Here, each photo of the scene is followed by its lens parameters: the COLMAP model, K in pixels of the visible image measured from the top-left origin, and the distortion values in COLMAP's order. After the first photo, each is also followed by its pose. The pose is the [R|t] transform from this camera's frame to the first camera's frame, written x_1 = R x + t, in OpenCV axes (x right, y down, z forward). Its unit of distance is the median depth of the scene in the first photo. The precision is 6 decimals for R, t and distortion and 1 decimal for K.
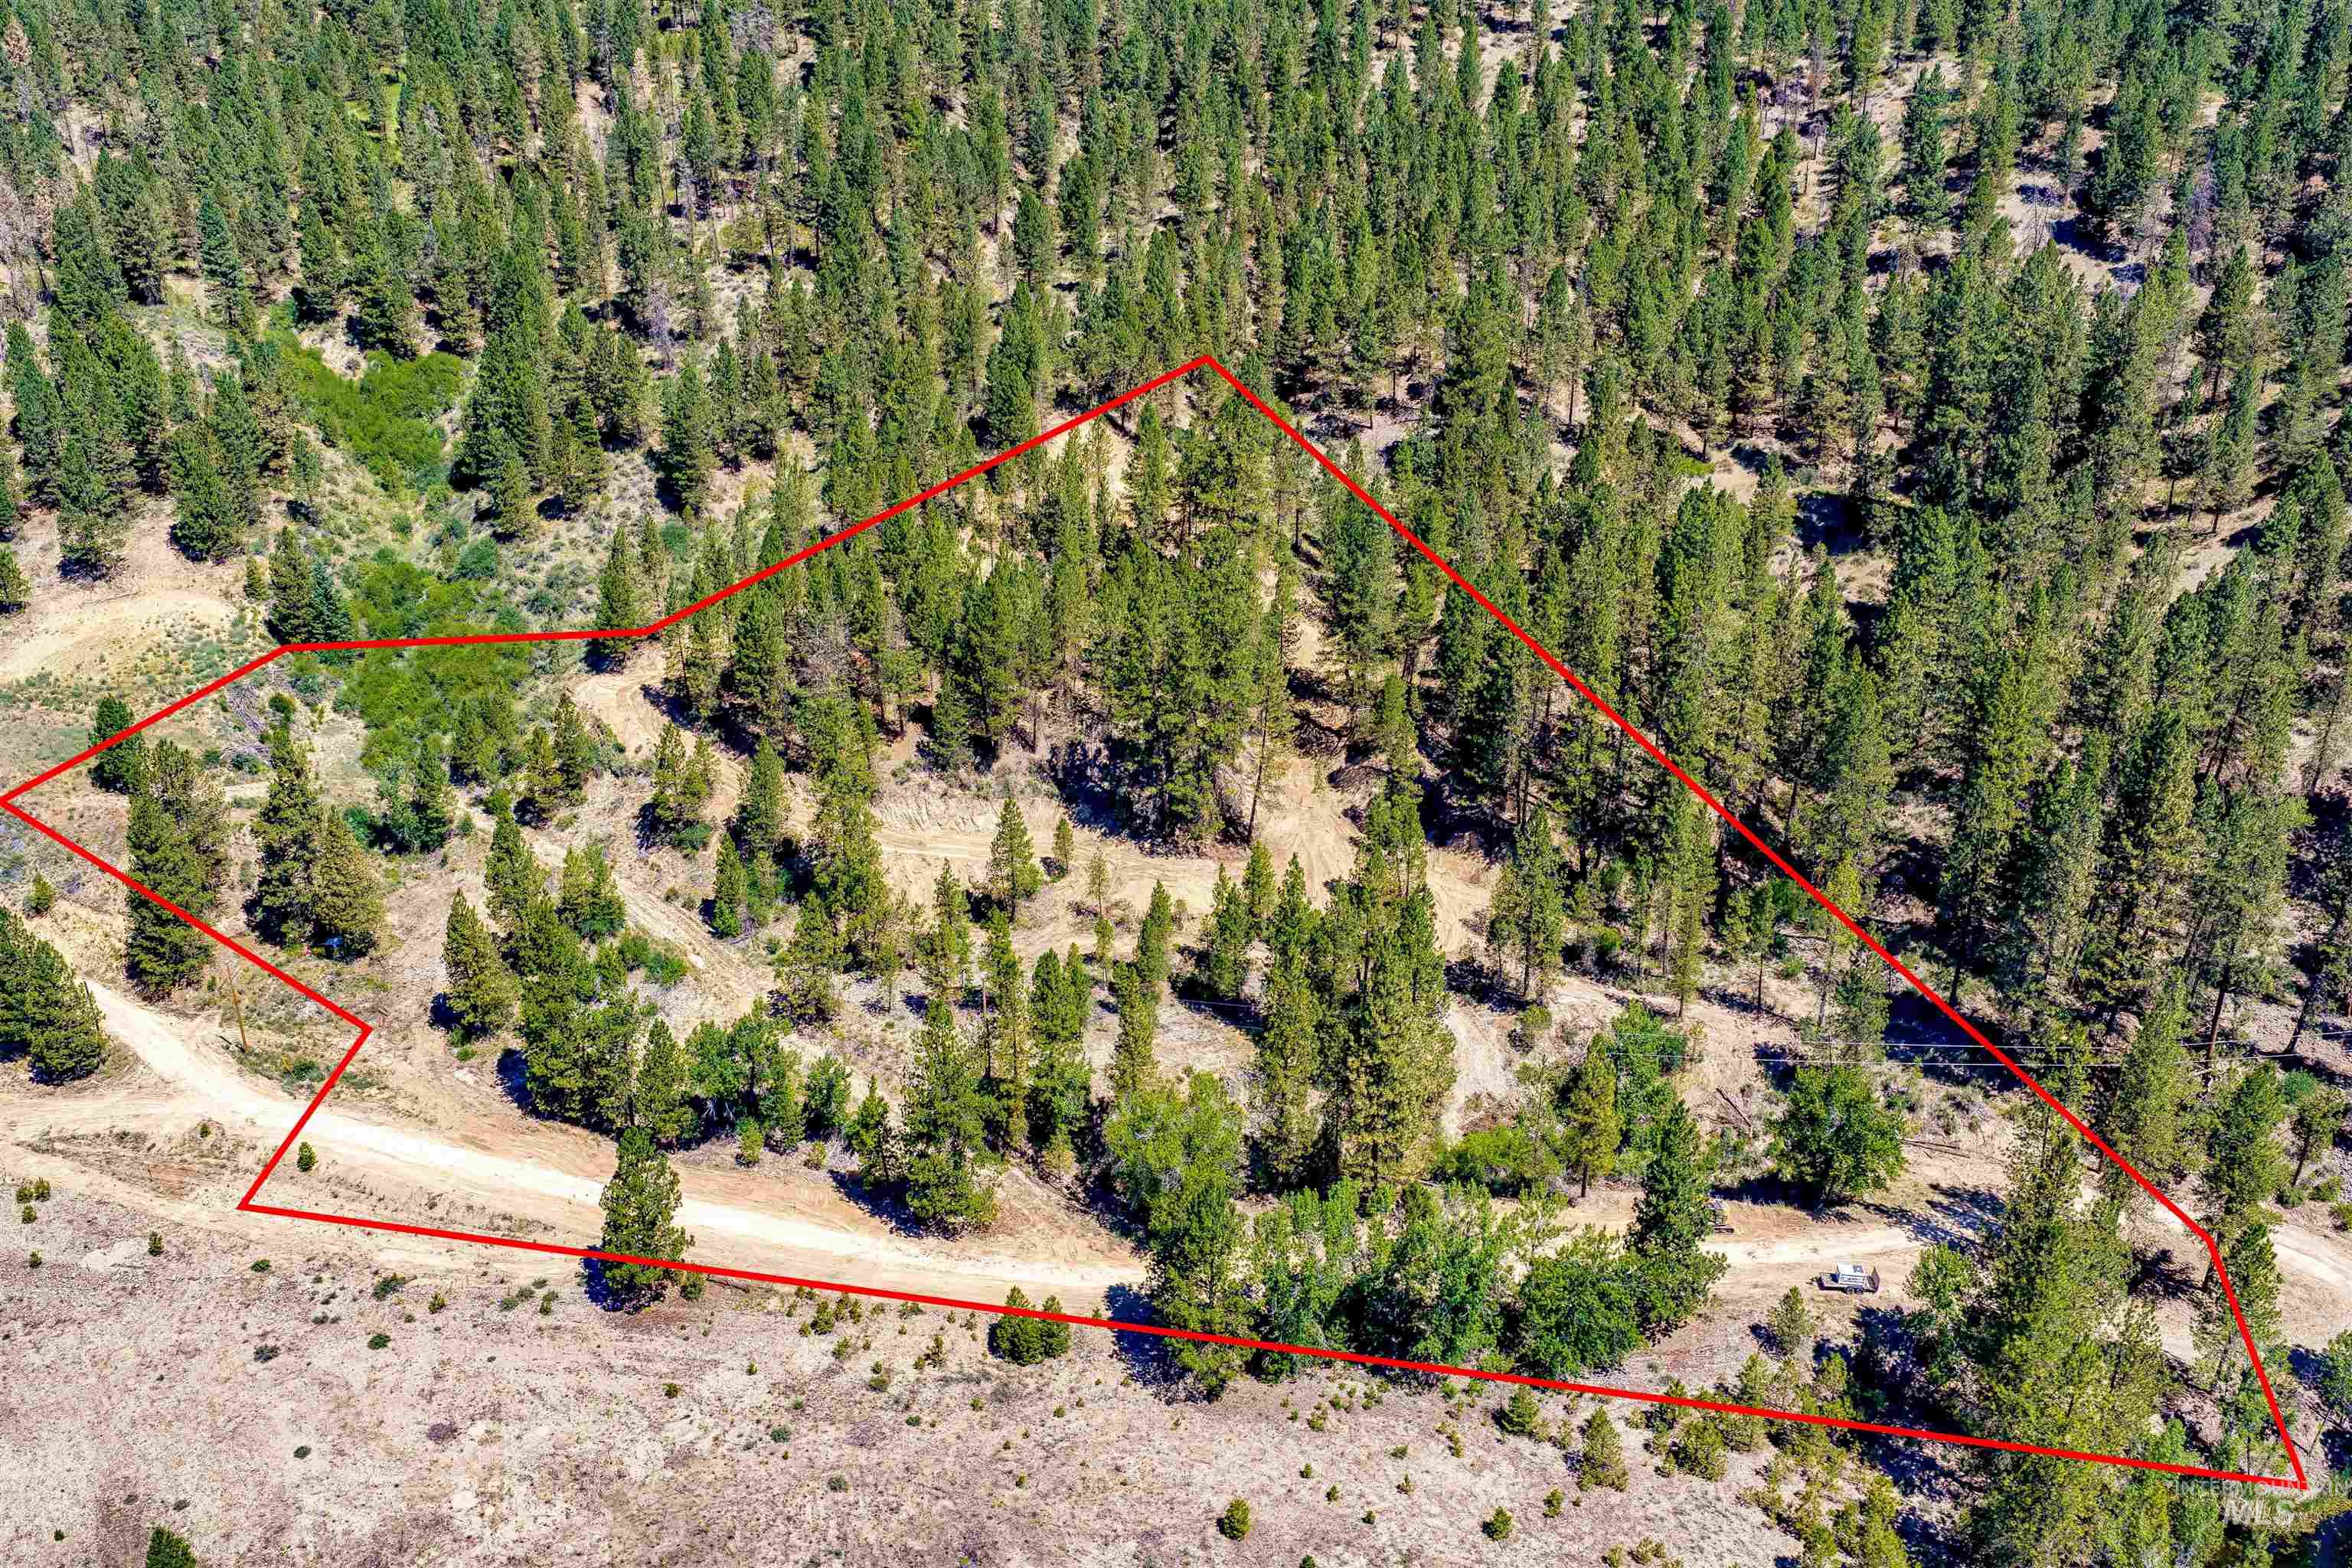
lens RADIAL K [[1933.1, 0, 1172.5], [0, 1933.1, 788.9], [0, 0, 1]] dist [0.007557, -0.014541]
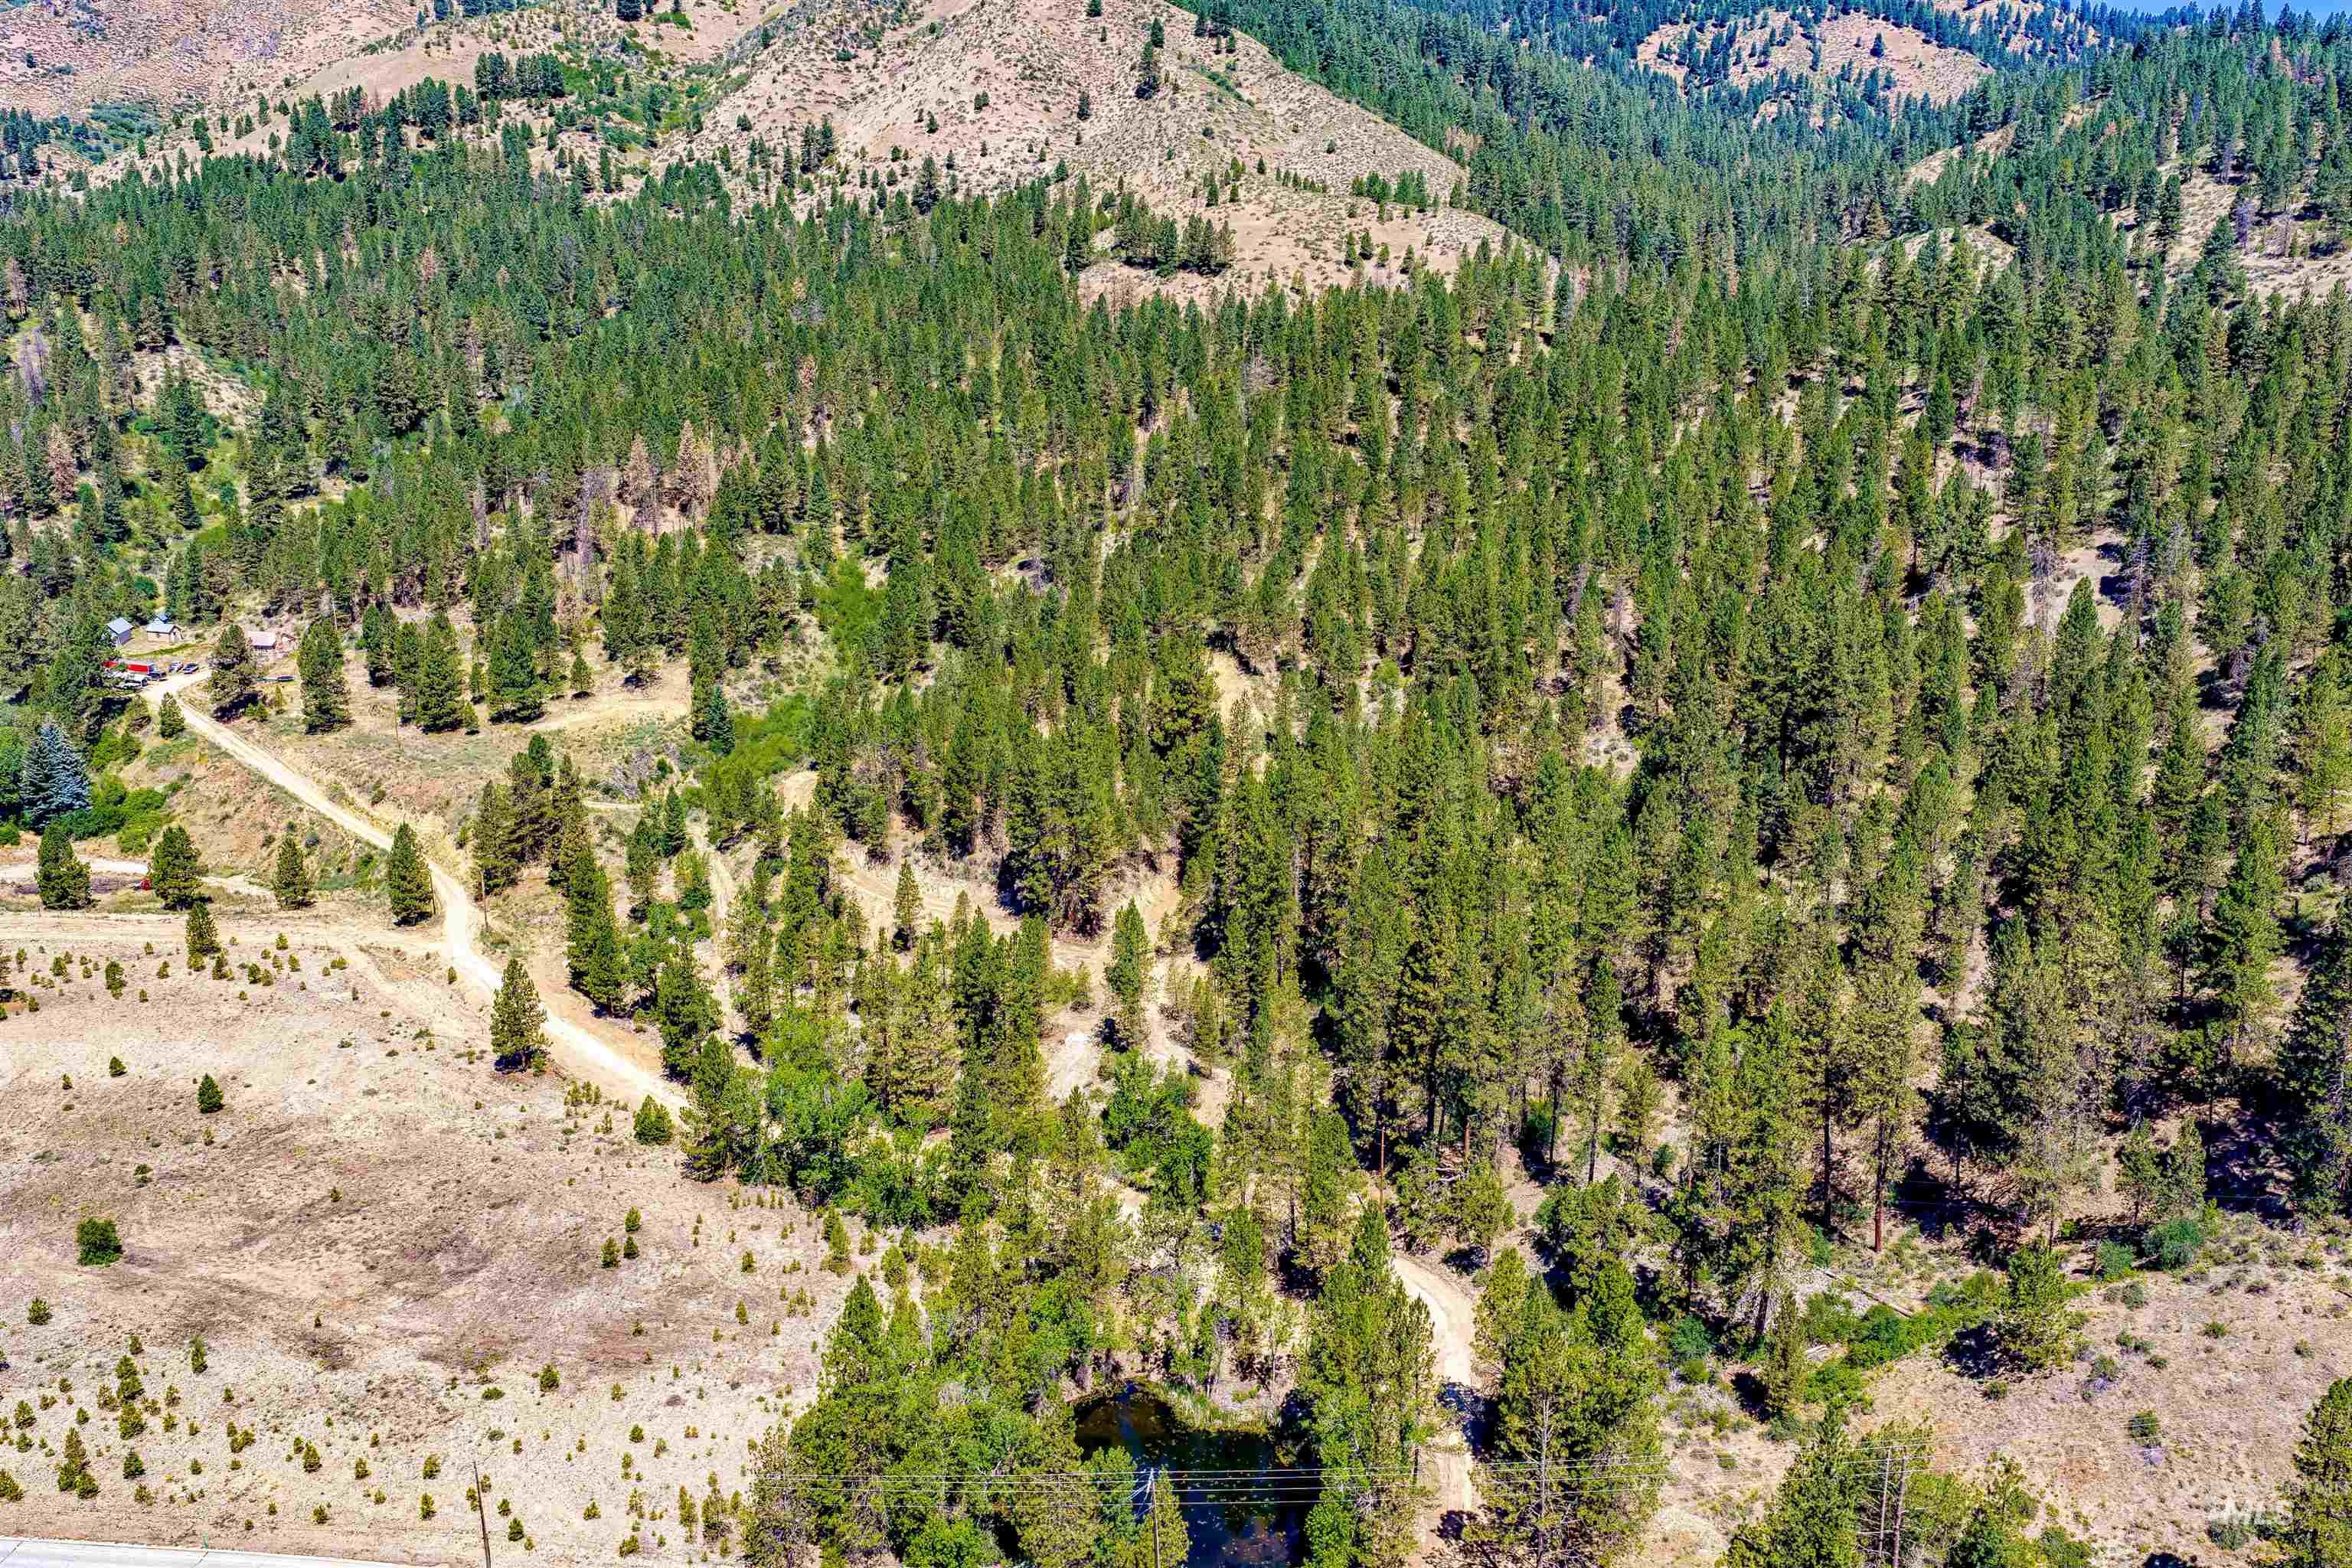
lens RADIAL K [[1933.1, 0, 1179.4], [0, 1933.1, 784.9], [0, 0, 1]] dist [0.007557, -0.014541]
pose [[0.858375, 0.131965, -0.495760, 0.843827], [-0.214174, 0.970290, -0.112549, 0.071605], [0.466178, 0.202789, 0.861136, -0.196193]]
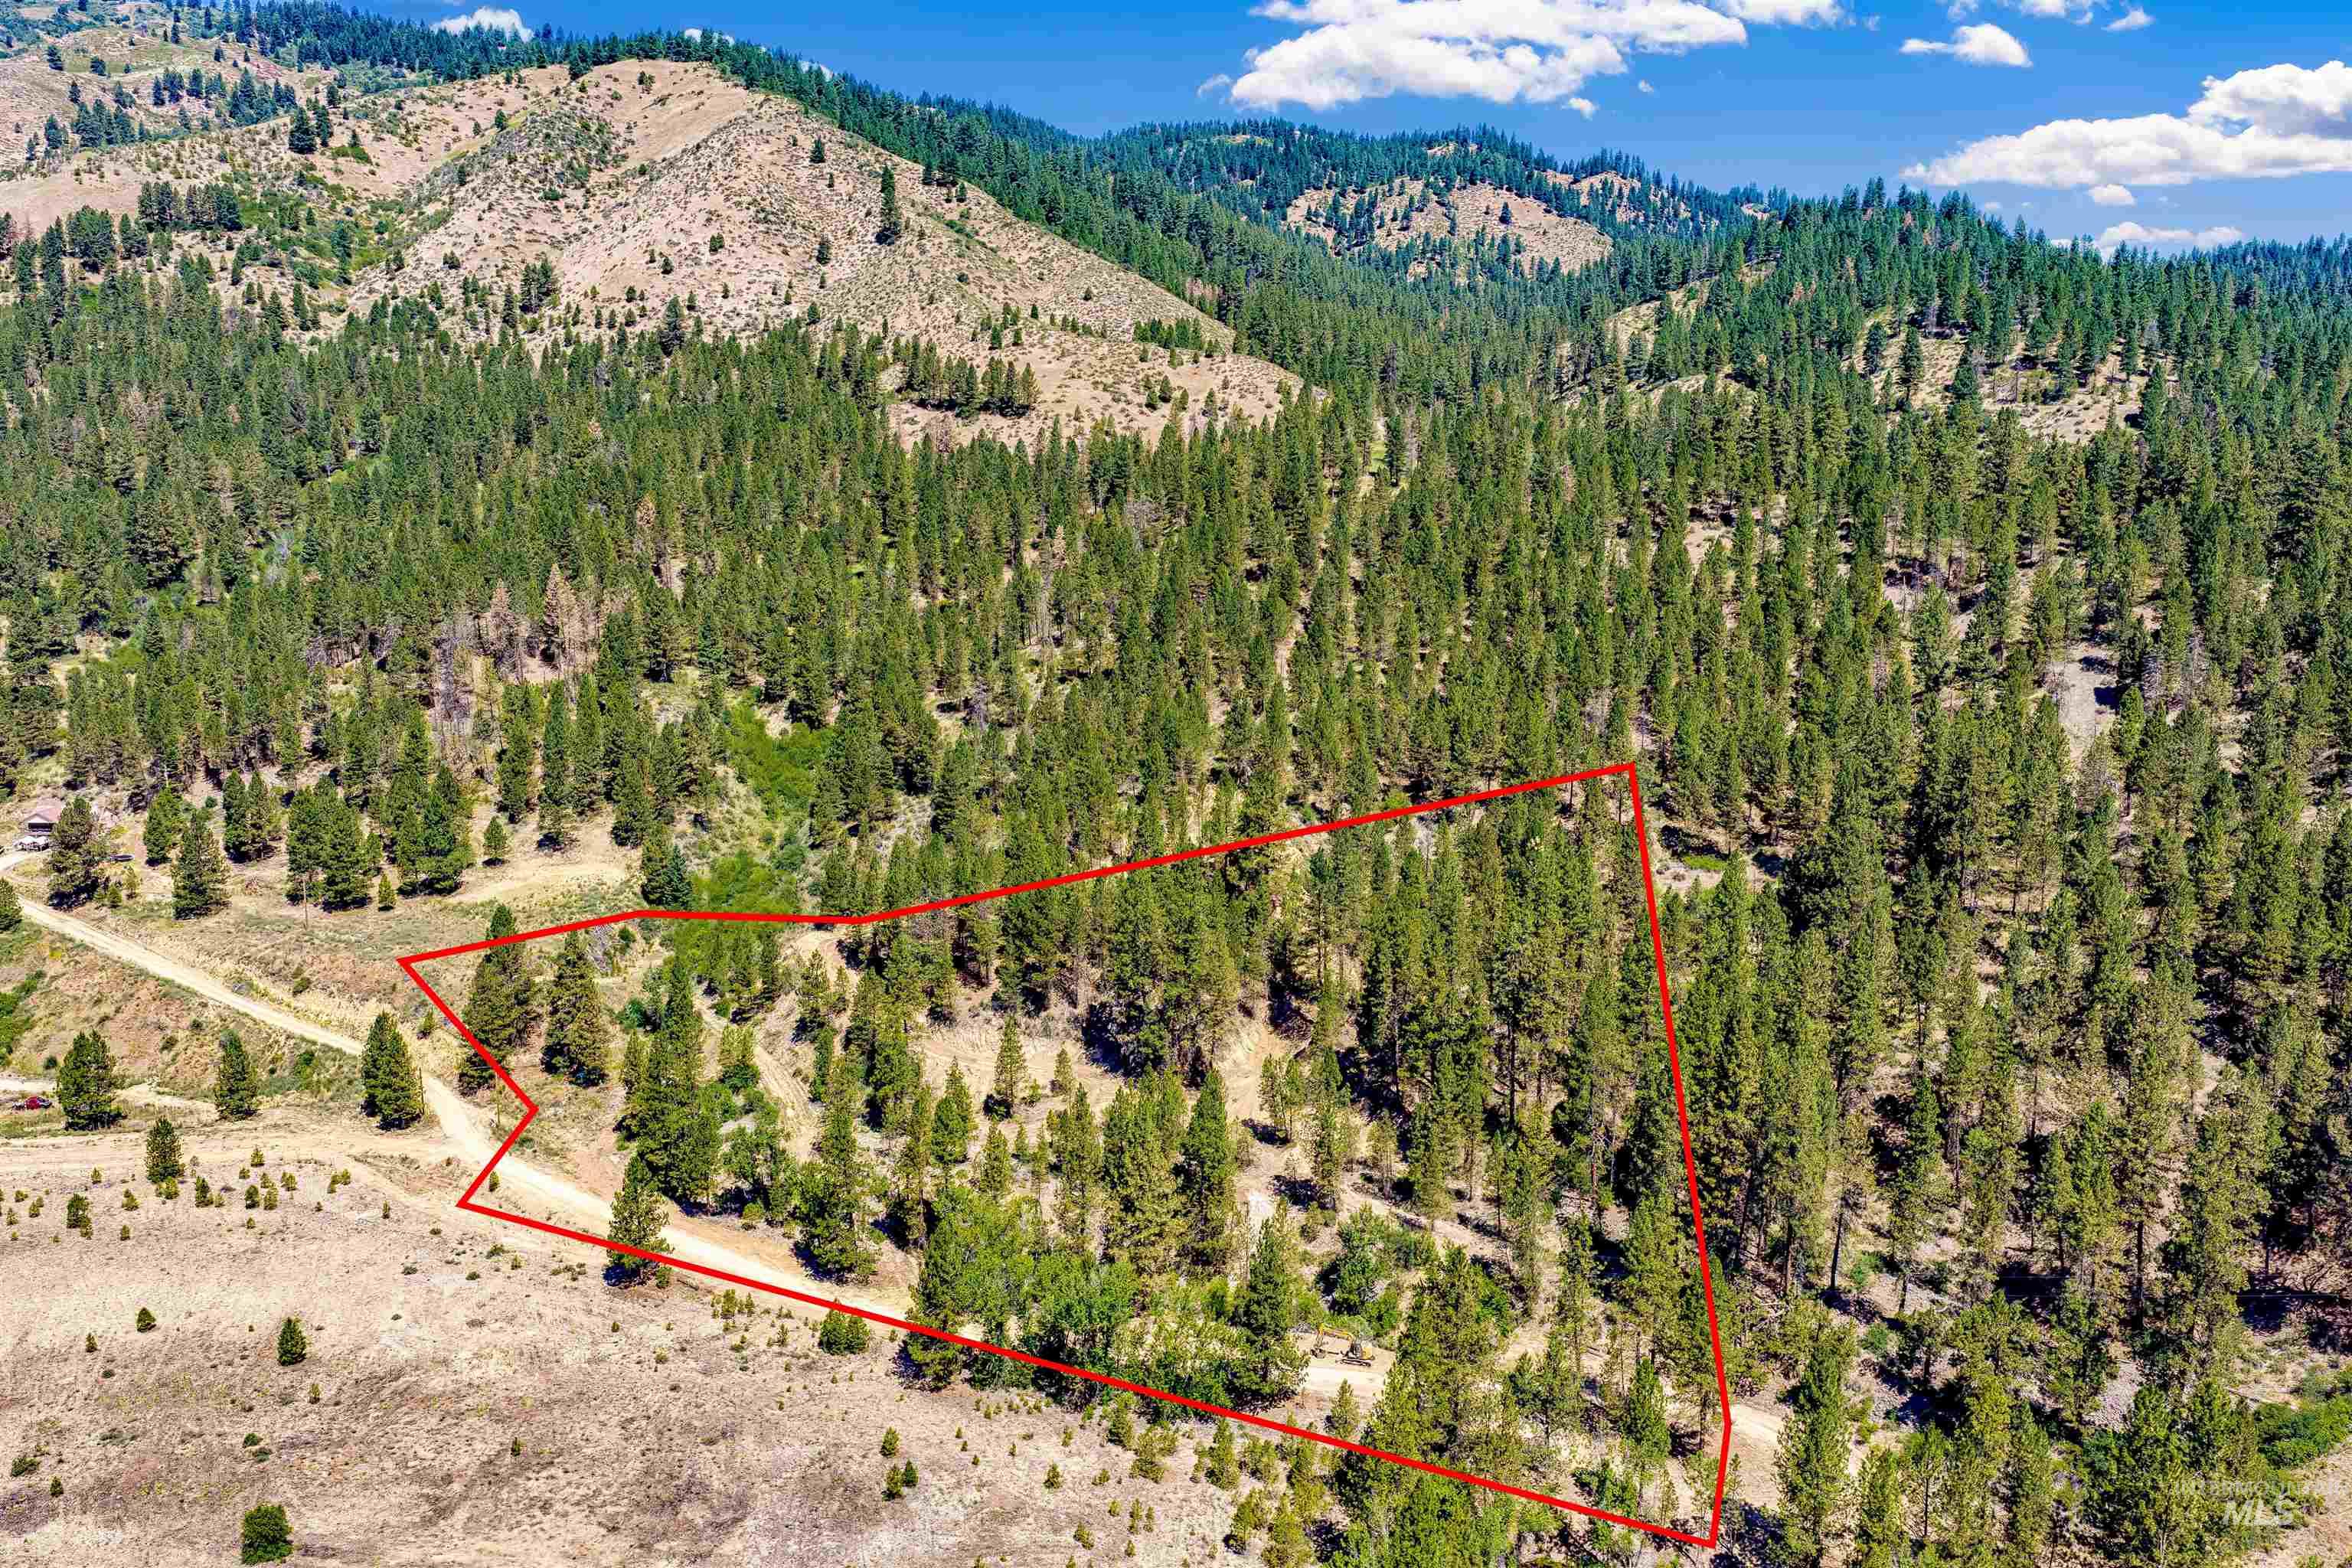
lens RADIAL K [[1933.1, 0, 1176.2], [0, 1933.1, 785.5], [0, 0, 1]] dist [0.007557, -0.014541]
pose [[0.943543, 0.063964, -0.325017, 0.477445], [-0.140959, 0.965441, -0.219213, 0.131486], [0.299763, 0.252651, 0.919951, -0.284880]]
